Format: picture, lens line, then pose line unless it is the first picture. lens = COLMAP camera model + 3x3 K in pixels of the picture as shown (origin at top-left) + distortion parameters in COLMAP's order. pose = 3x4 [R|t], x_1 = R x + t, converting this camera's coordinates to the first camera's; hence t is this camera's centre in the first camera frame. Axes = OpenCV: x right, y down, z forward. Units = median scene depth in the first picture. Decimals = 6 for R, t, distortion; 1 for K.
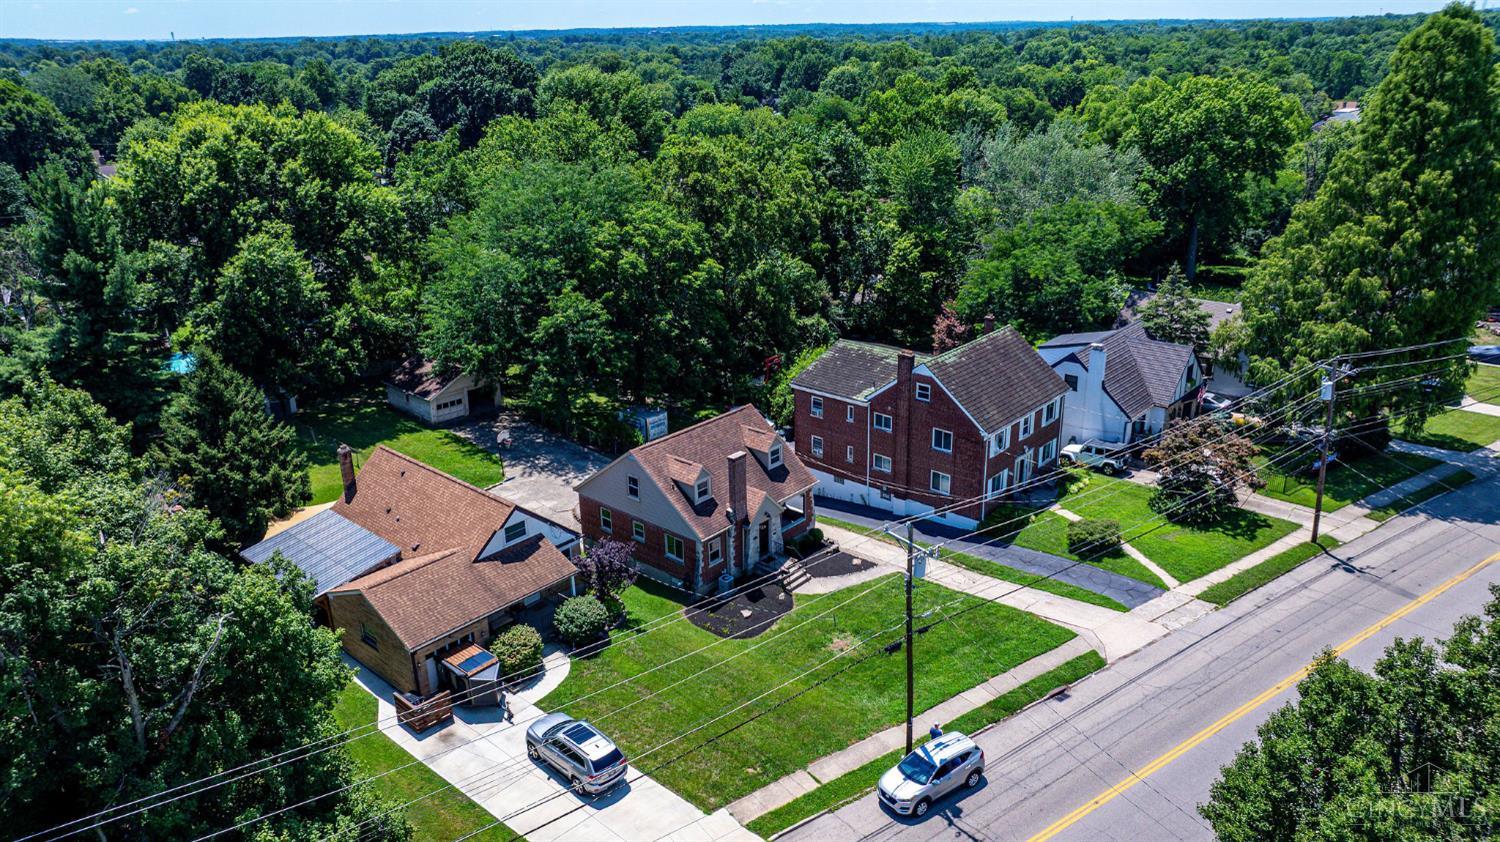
lens RADIAL K [[1057.2, 0, 750.0], [0, 1057.2, 421.0], [0, 0, 1]] dist [-0.015934, -0.004443]
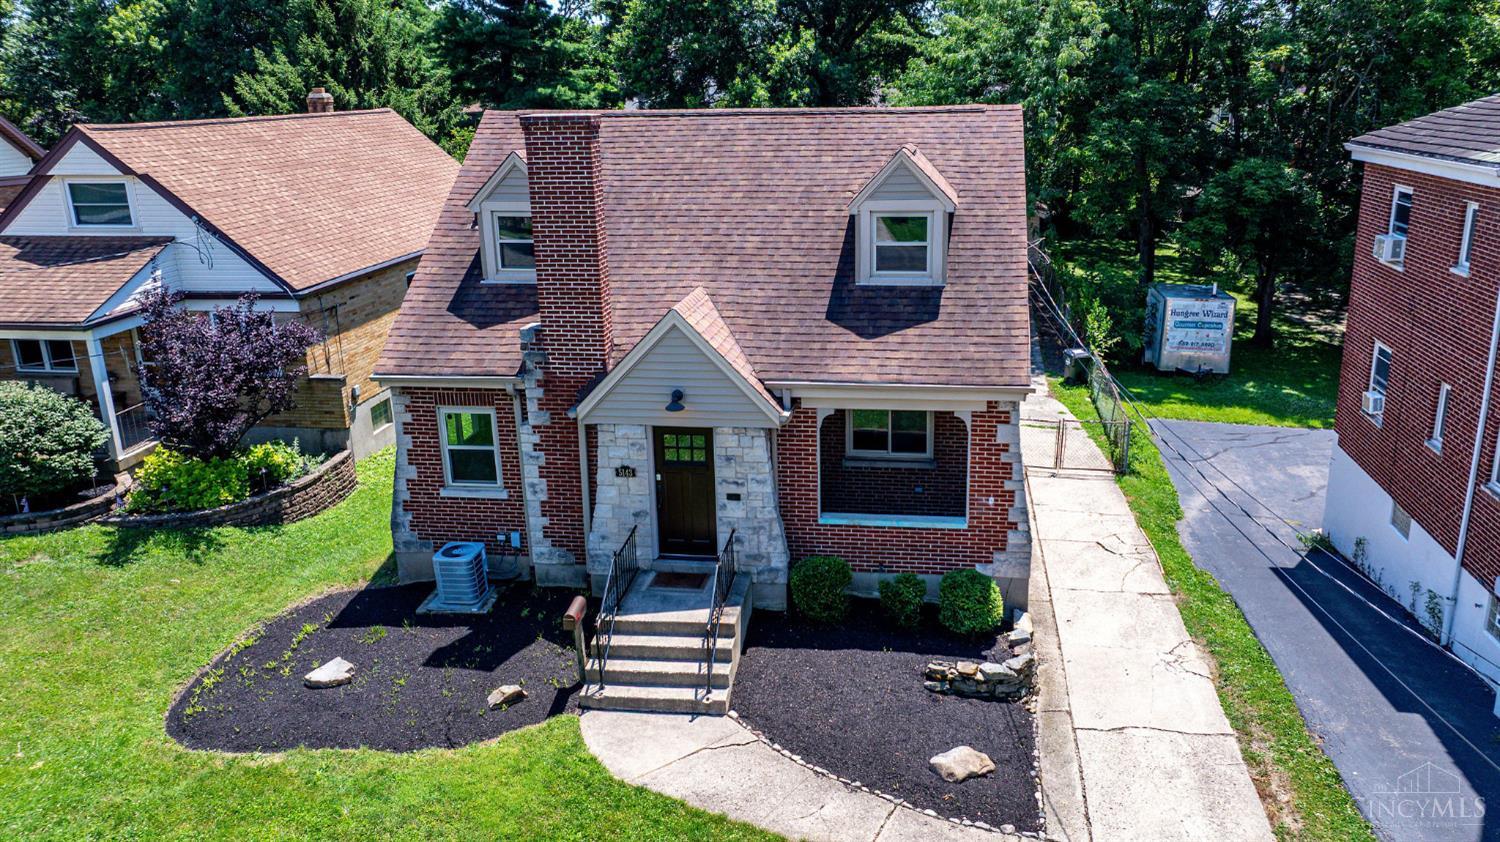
lens RADIAL K [[1130.7, 0, 805.2], [0, 1130.7, 419.5], [0, 0, 1]] dist [-0.026931, -0.001422]
pose [[0.563763, 0.249325, -0.787406, 0.281795], [-0.287621, 0.952940, 0.095811, 0.064365], [0.774239, 0.172460, 0.608943, 0.958728]]
